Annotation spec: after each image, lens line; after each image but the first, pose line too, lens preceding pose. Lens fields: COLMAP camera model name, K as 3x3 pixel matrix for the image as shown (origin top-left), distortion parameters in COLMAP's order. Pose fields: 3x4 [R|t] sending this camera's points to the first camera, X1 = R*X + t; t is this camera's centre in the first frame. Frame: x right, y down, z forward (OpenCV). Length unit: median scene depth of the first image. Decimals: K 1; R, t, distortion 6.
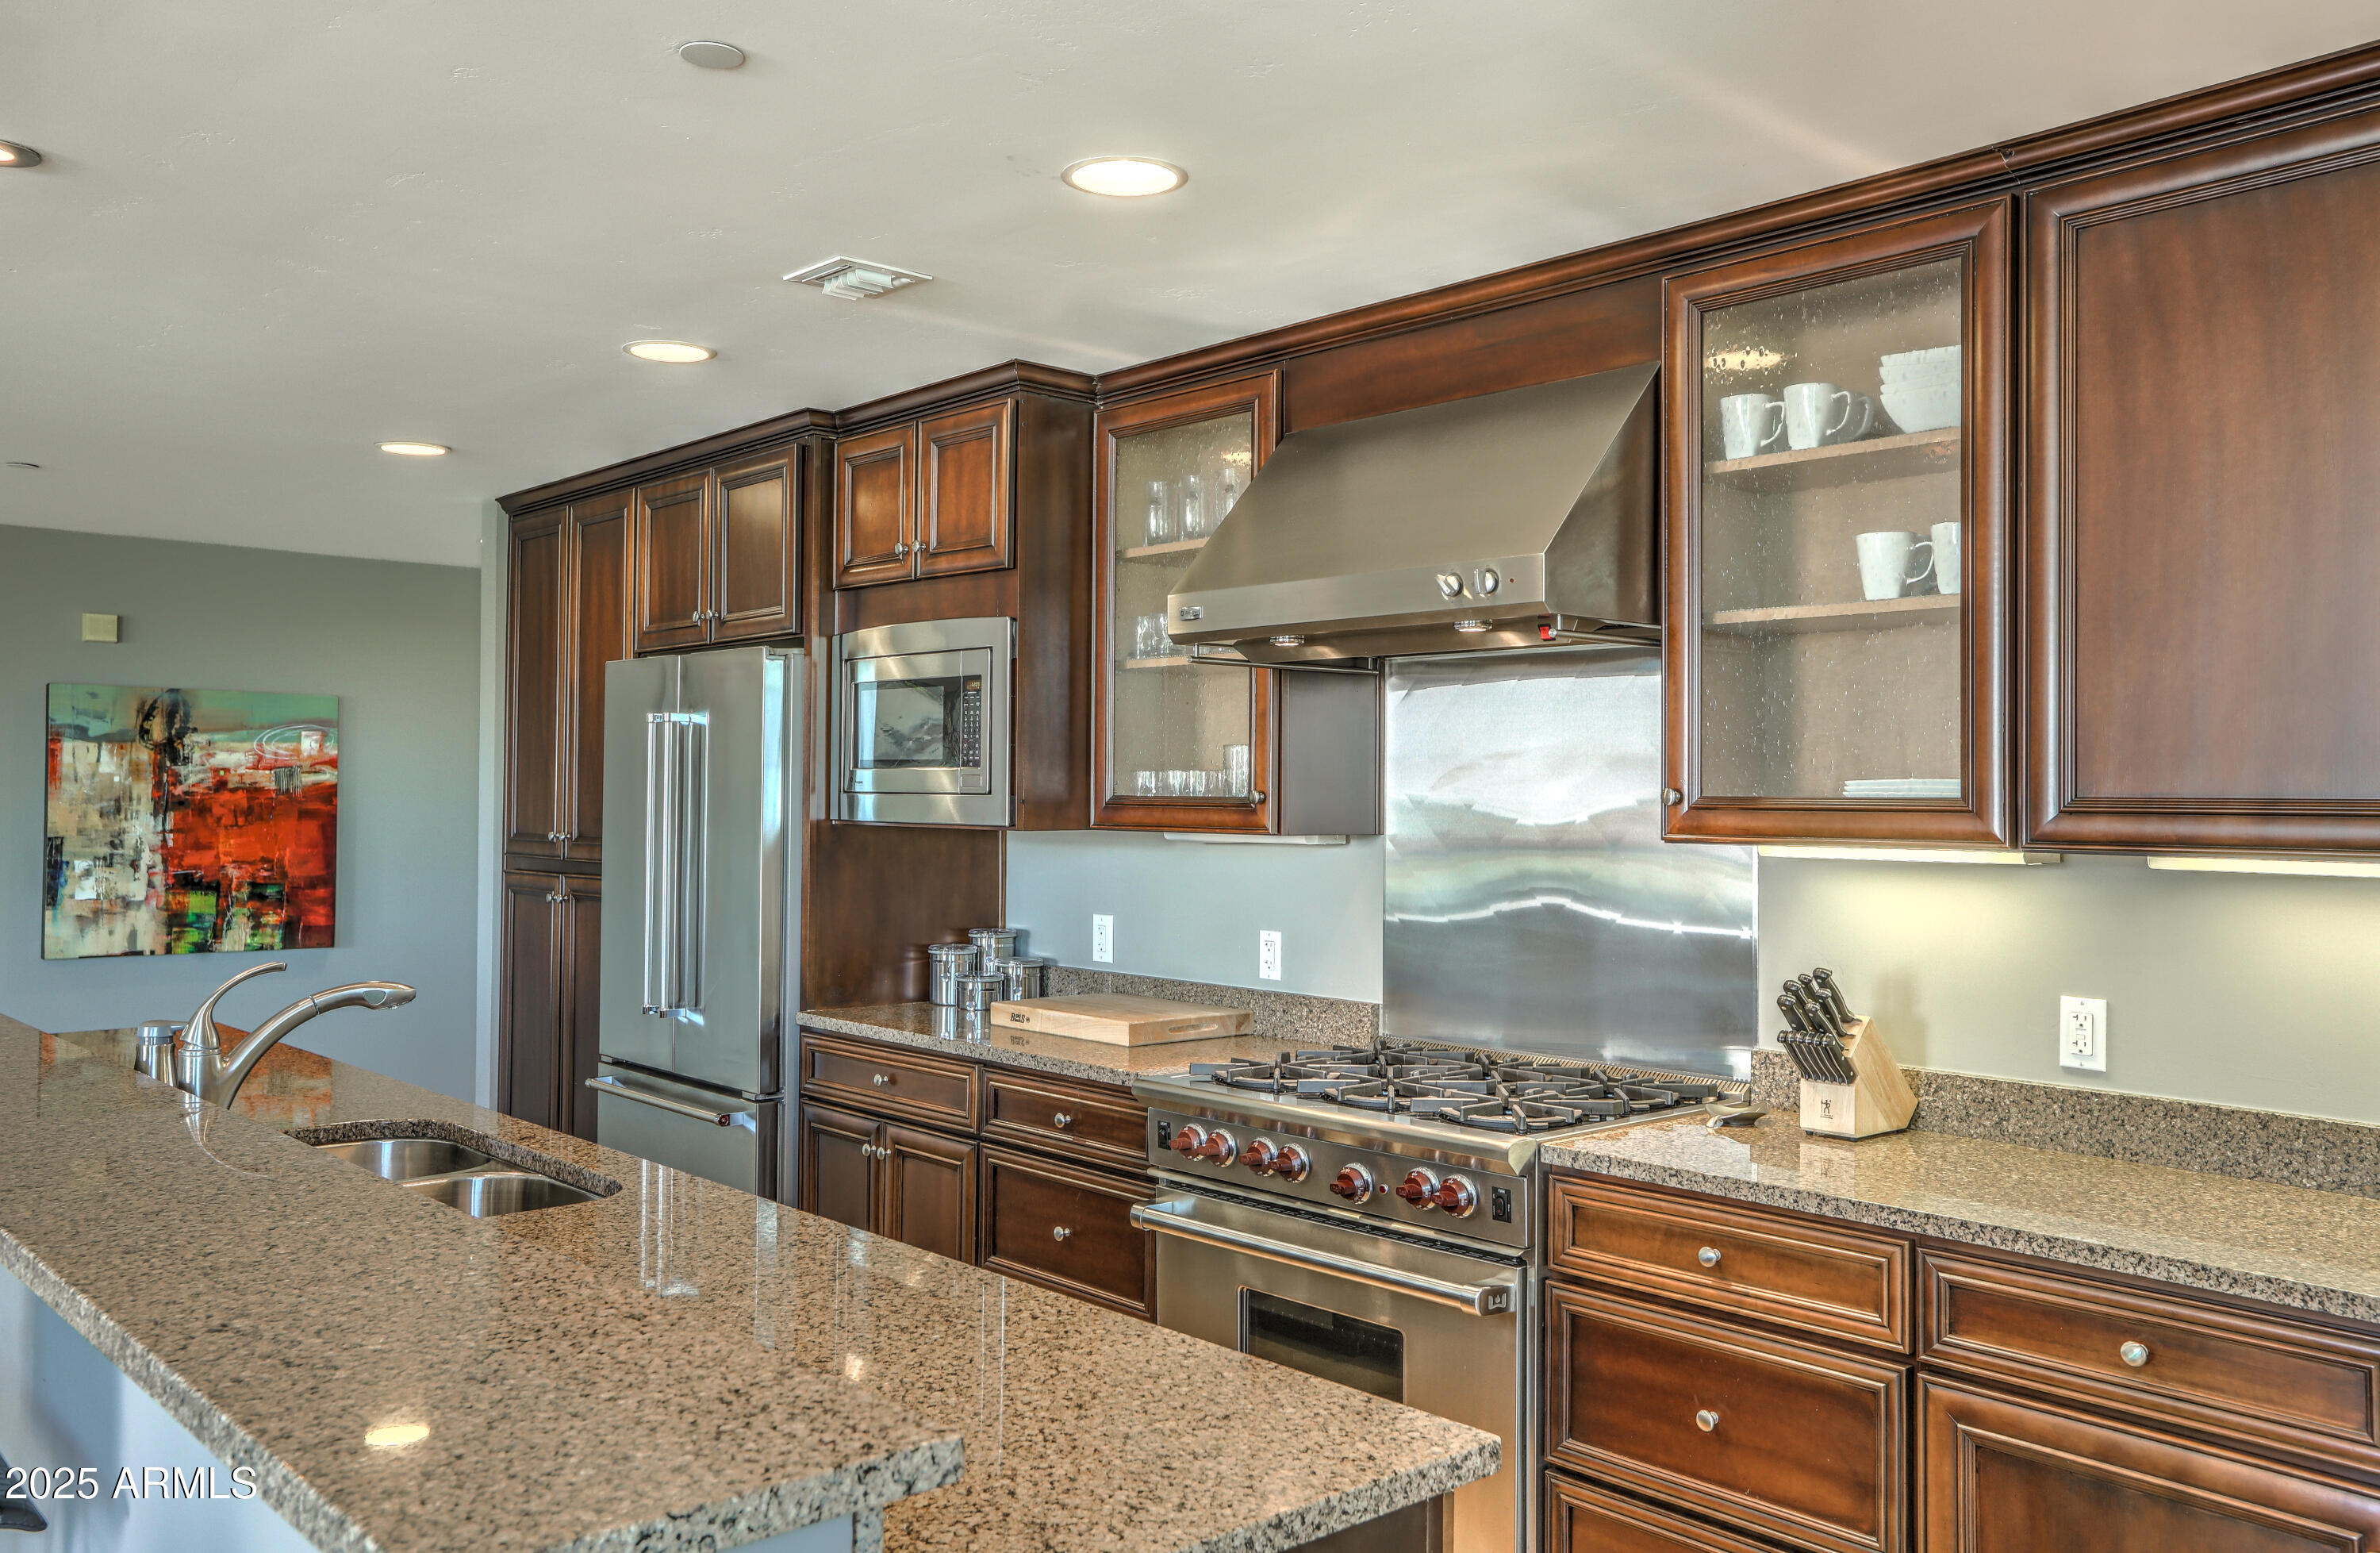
lens RADIAL K [[1859.6, 0, 1190.0], [0, 1859.6, 776.5], [0, 0, 1]] dist [0.009035, 0.003011]
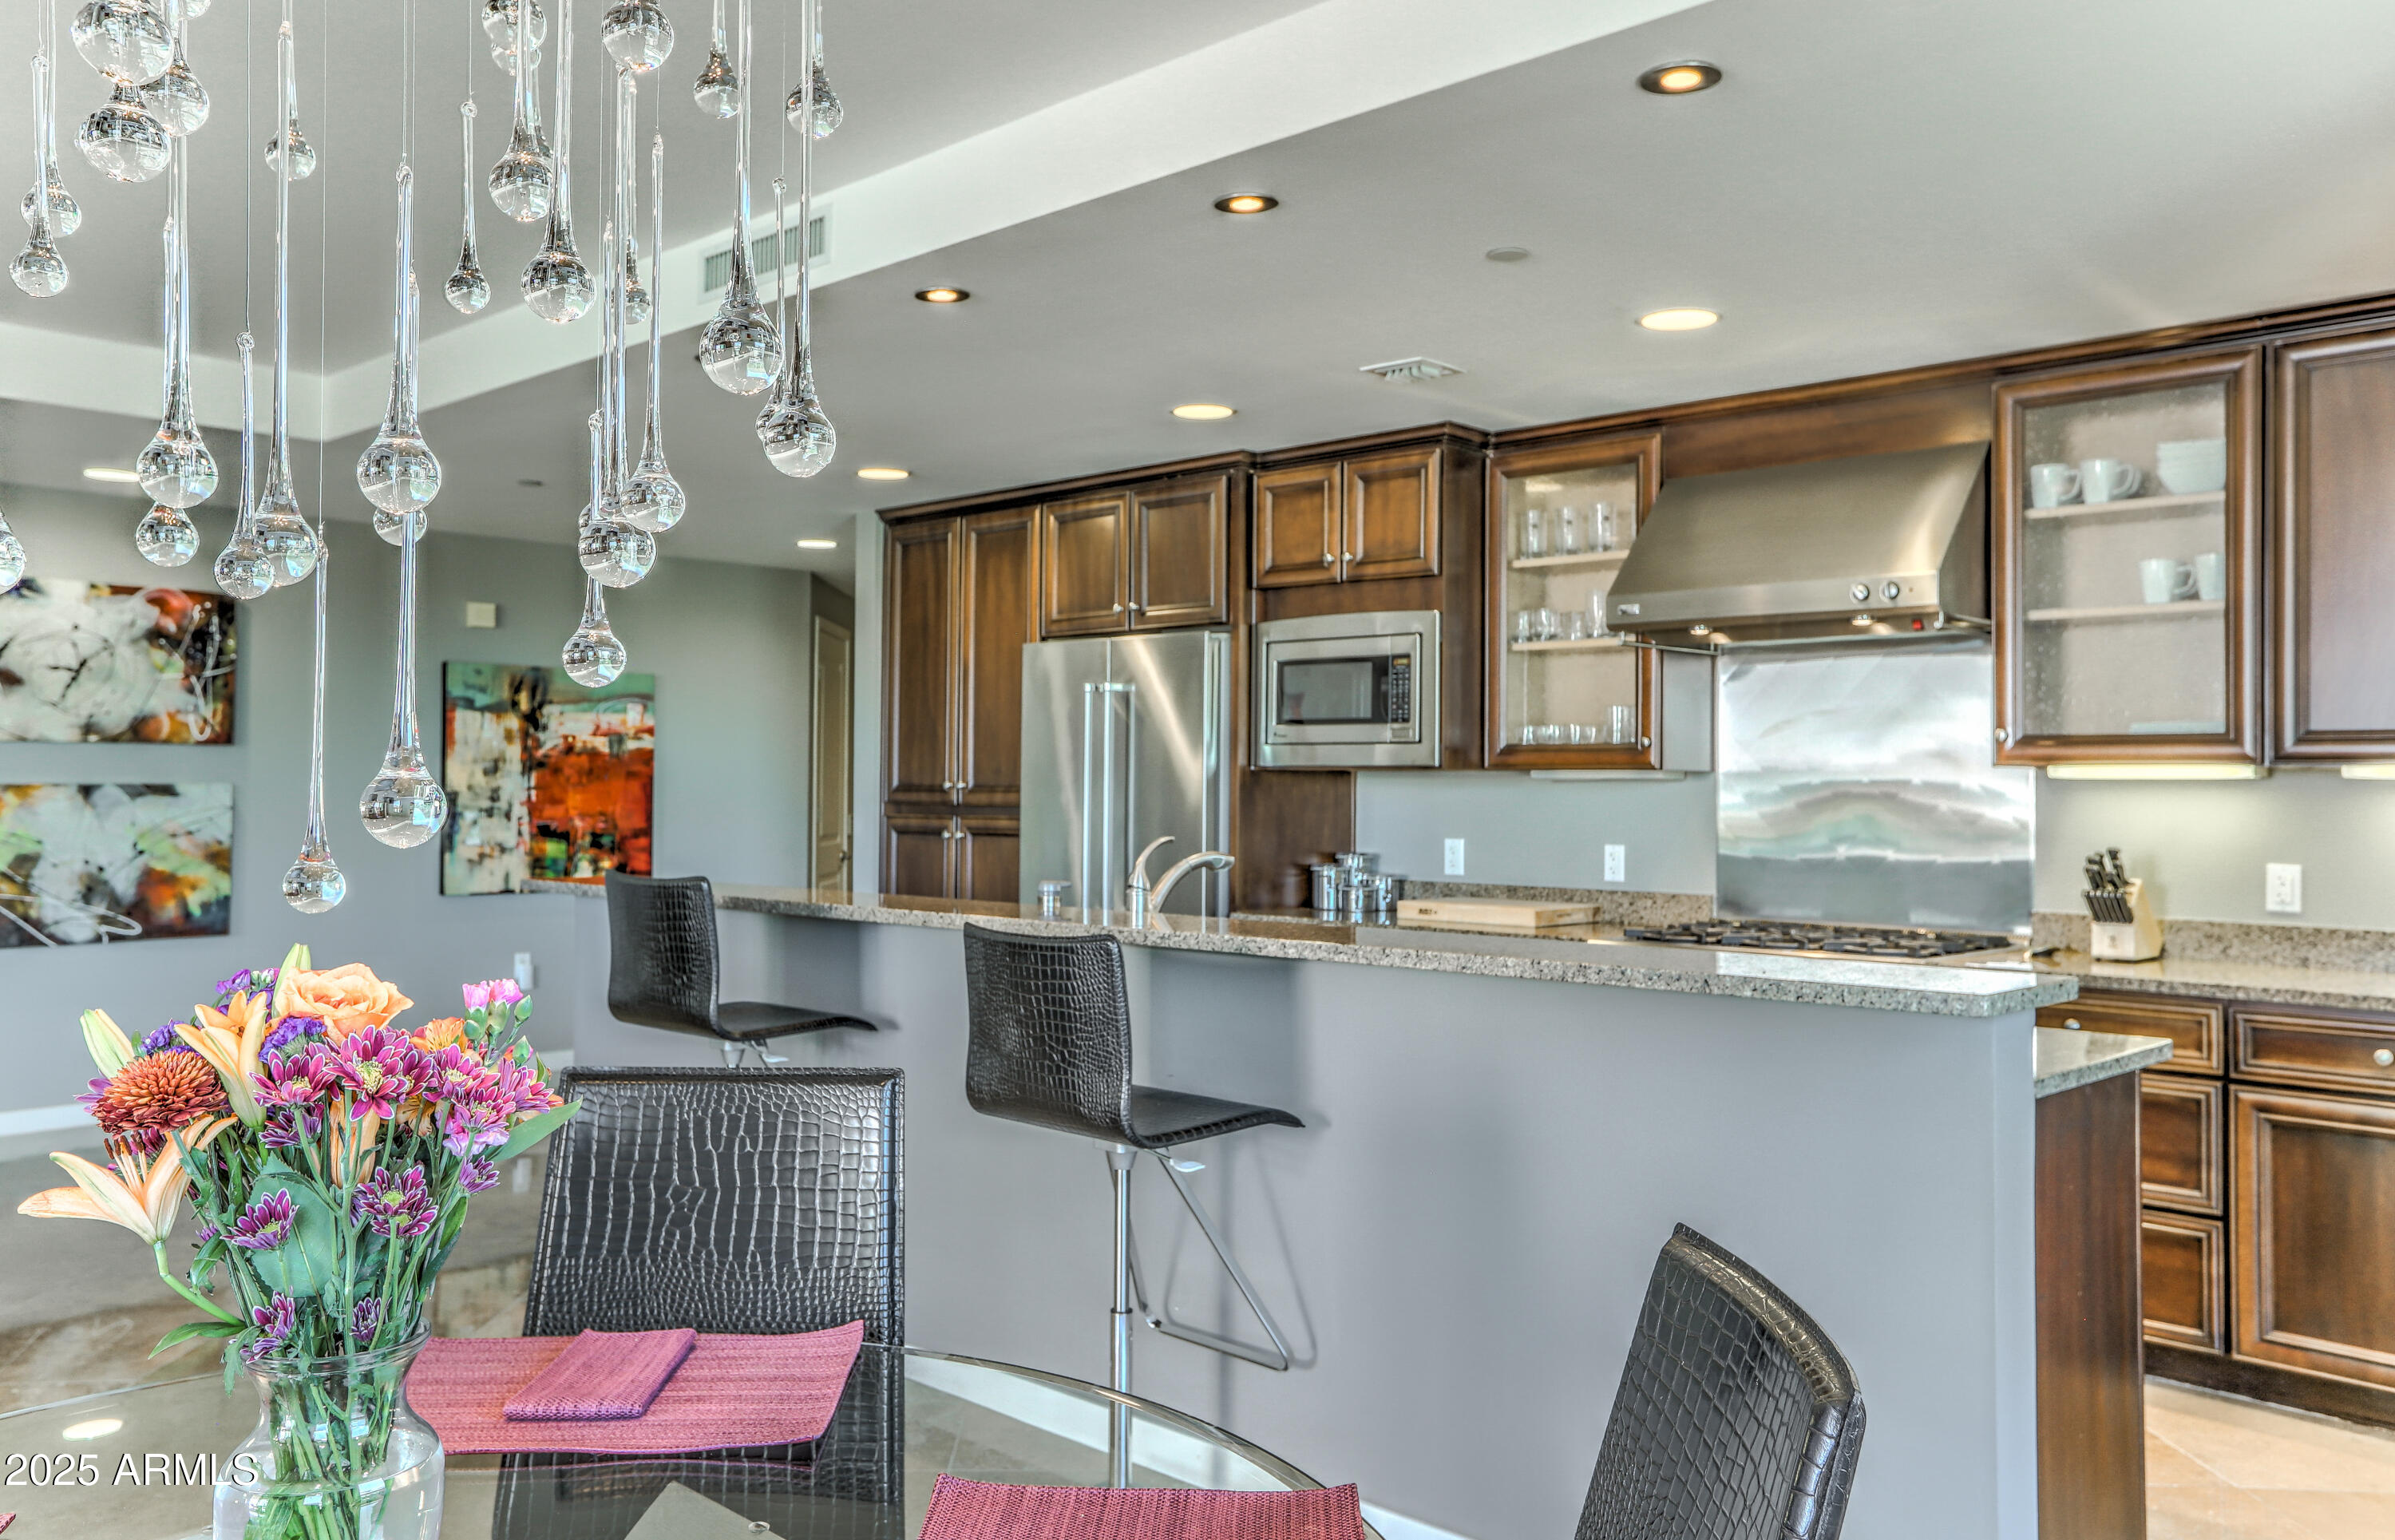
lens RADIAL K [[1819.1, 0, 1197.5], [0, 1819.1, 770.0], [0, 0, 1]] dist [-0.010466, 0.050694]
pose [[0.997214, 0.000228, 0.074592, -0.353532], [-0.000355, 0.999999, 0.001695, 0.026087], [-0.074591, -0.001717, 0.997213, -0.288273]]
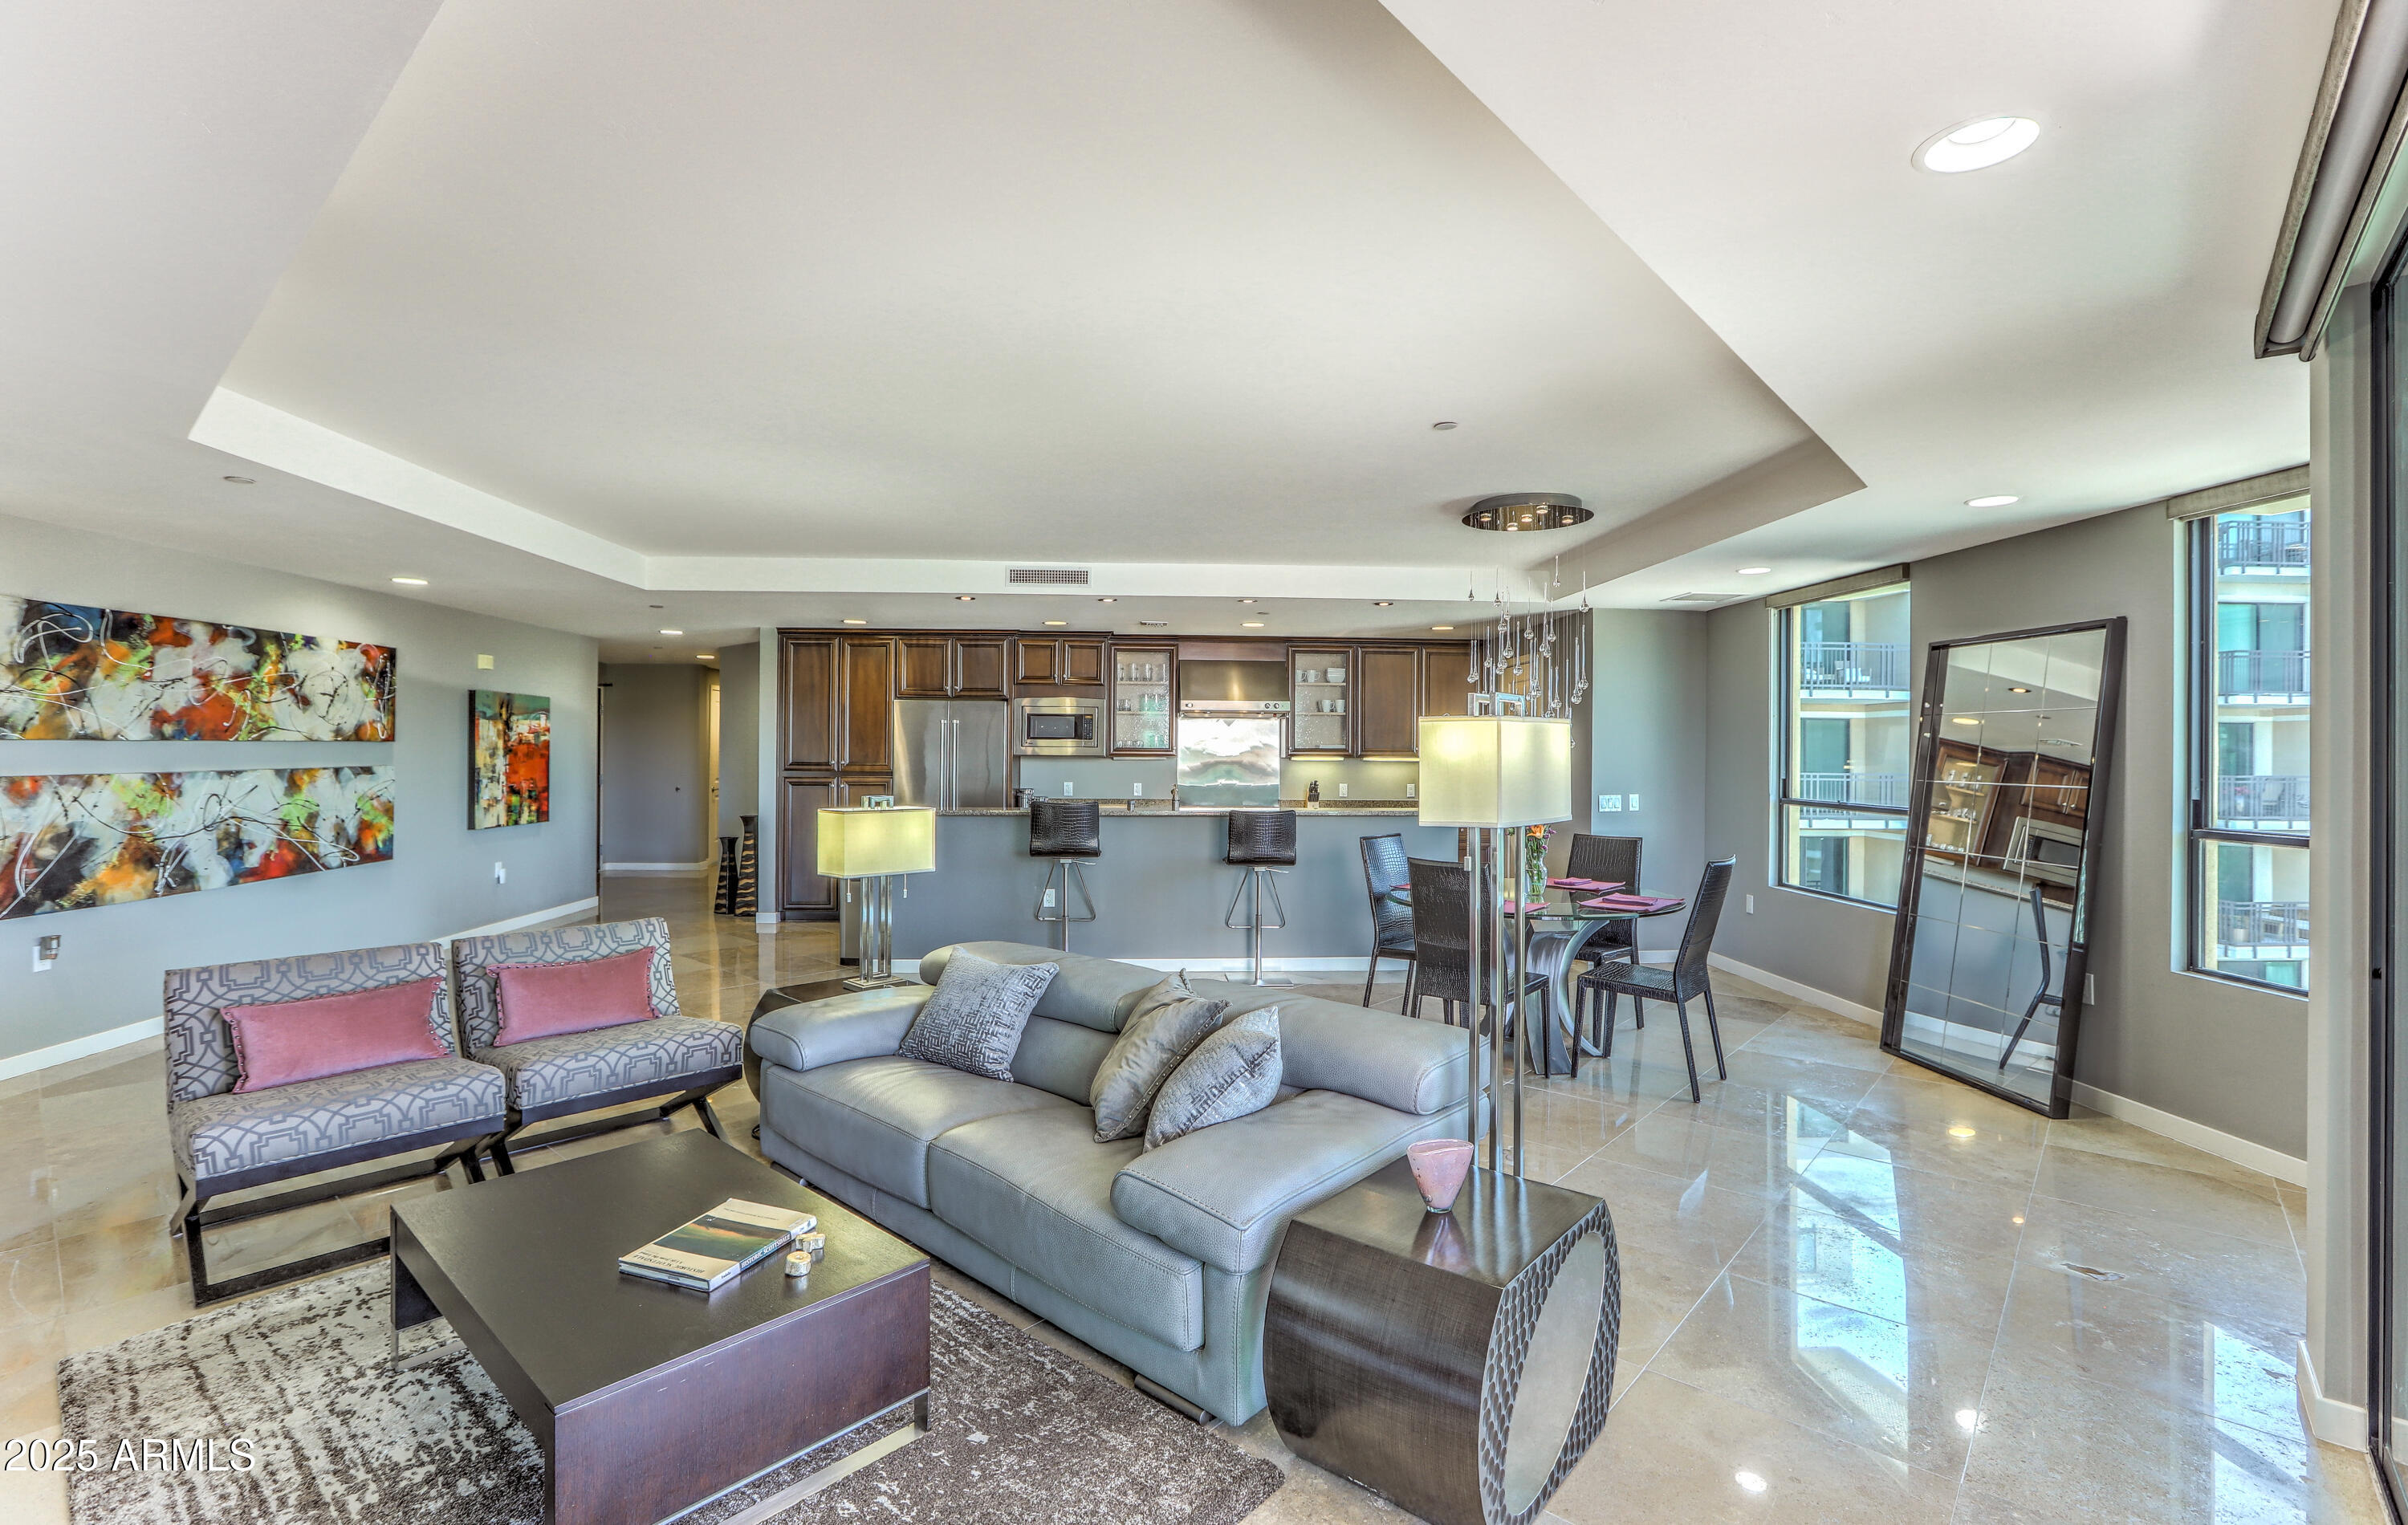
lens RADIAL K [[1038.9, 0, 1204.0], [0, 1038.9, 762.5], [0, 0, 1]] dist [-0.000162, -0.000017]
pose [[0.631850, -0.012243, 0.774994, -1.544061], [-0.010101, 0.999660, 0.024028, -0.011764], [-0.775025, -0.023010, 0.631512, -0.459726]]
